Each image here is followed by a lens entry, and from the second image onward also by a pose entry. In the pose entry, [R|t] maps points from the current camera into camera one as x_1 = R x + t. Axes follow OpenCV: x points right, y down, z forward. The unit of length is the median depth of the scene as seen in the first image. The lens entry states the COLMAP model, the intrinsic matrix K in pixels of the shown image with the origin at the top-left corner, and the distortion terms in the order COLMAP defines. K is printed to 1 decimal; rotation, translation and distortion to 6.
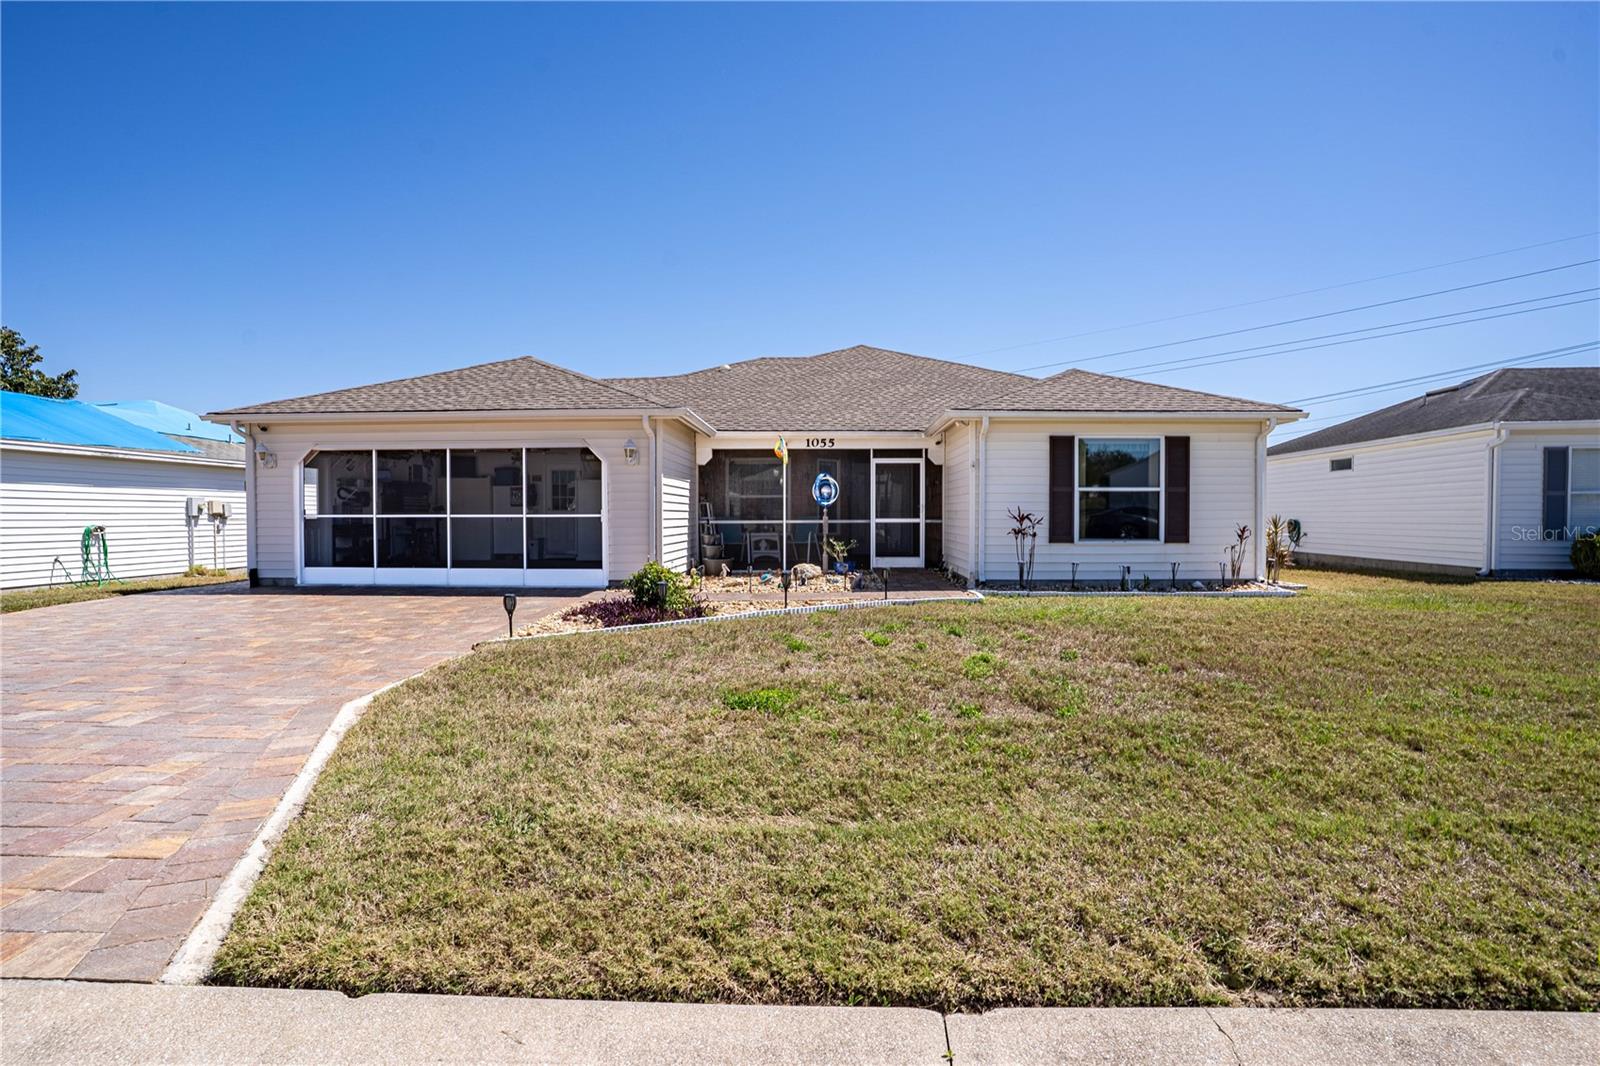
lens RADIAL K [[774.6, 0, 798.3], [0, 774.6, 526.6], [0, 0, 1]] dist [-0.079653, 0.030307]
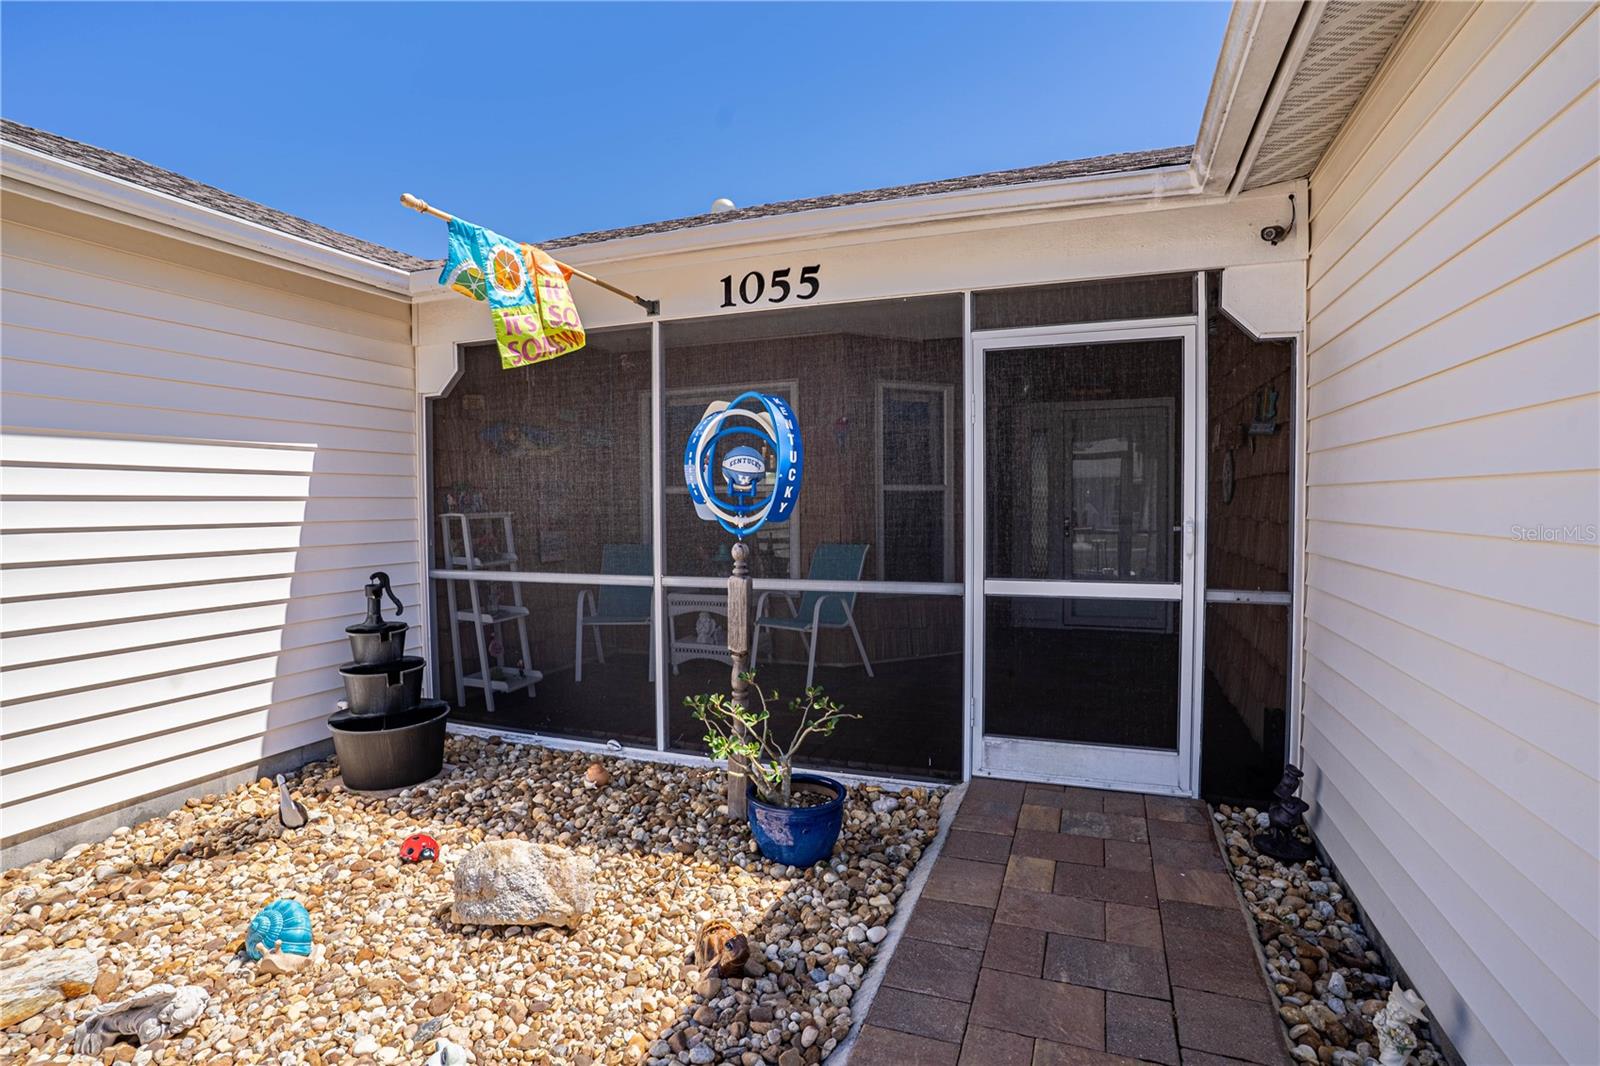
lens RADIAL K [[774.6, 0, 798.3], [0, 774.6, 526.6], [0, 0, 1]] dist [-0.079653, 0.030307]
pose [[0.949839, 0.004230, -0.312712, 0.120661], [0.000198, 0.999900, 0.014128, -0.030551], [0.312740, -0.013482, 0.949743, 0.757049]]
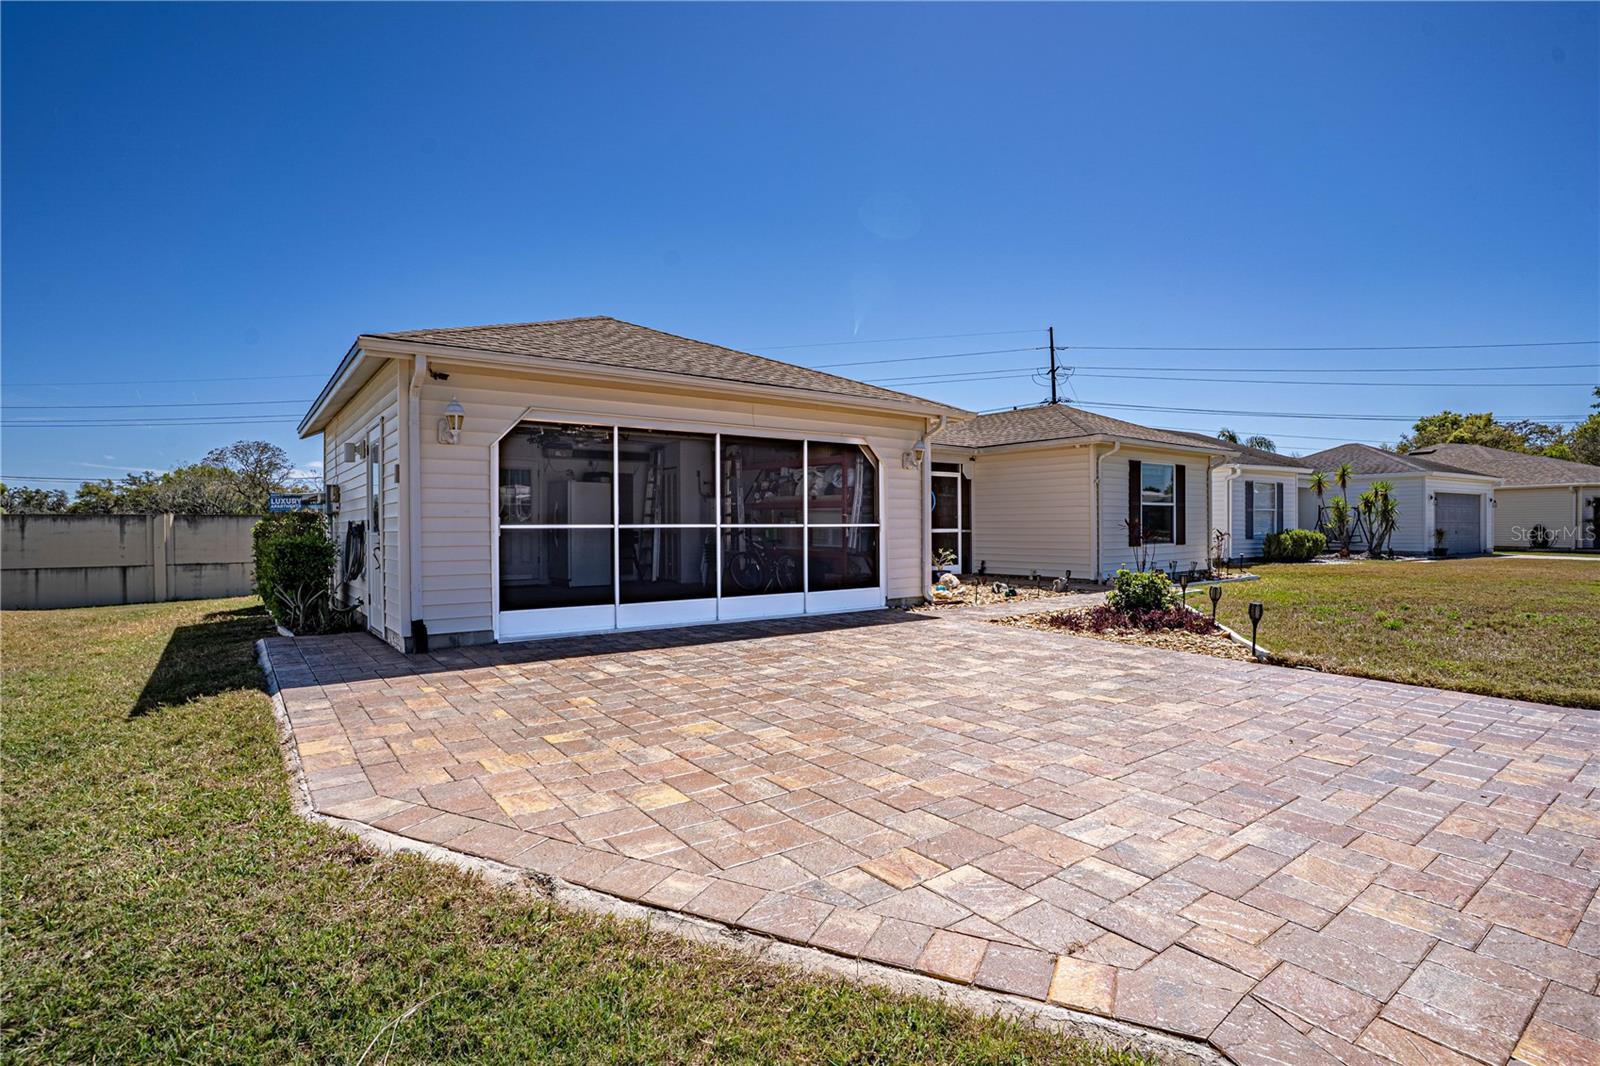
lens RADIAL K [[774.6, 0, 798.3], [0, 774.6, 526.6], [0, 0, 1]] dist [-0.079653, 0.030307]
pose [[0.774736, -0.003525, 0.632275, -0.699796], [0.013904, 0.999838, -0.011462, -0.003082], [-0.632132, 0.017671, 0.774659, 0.303741]]
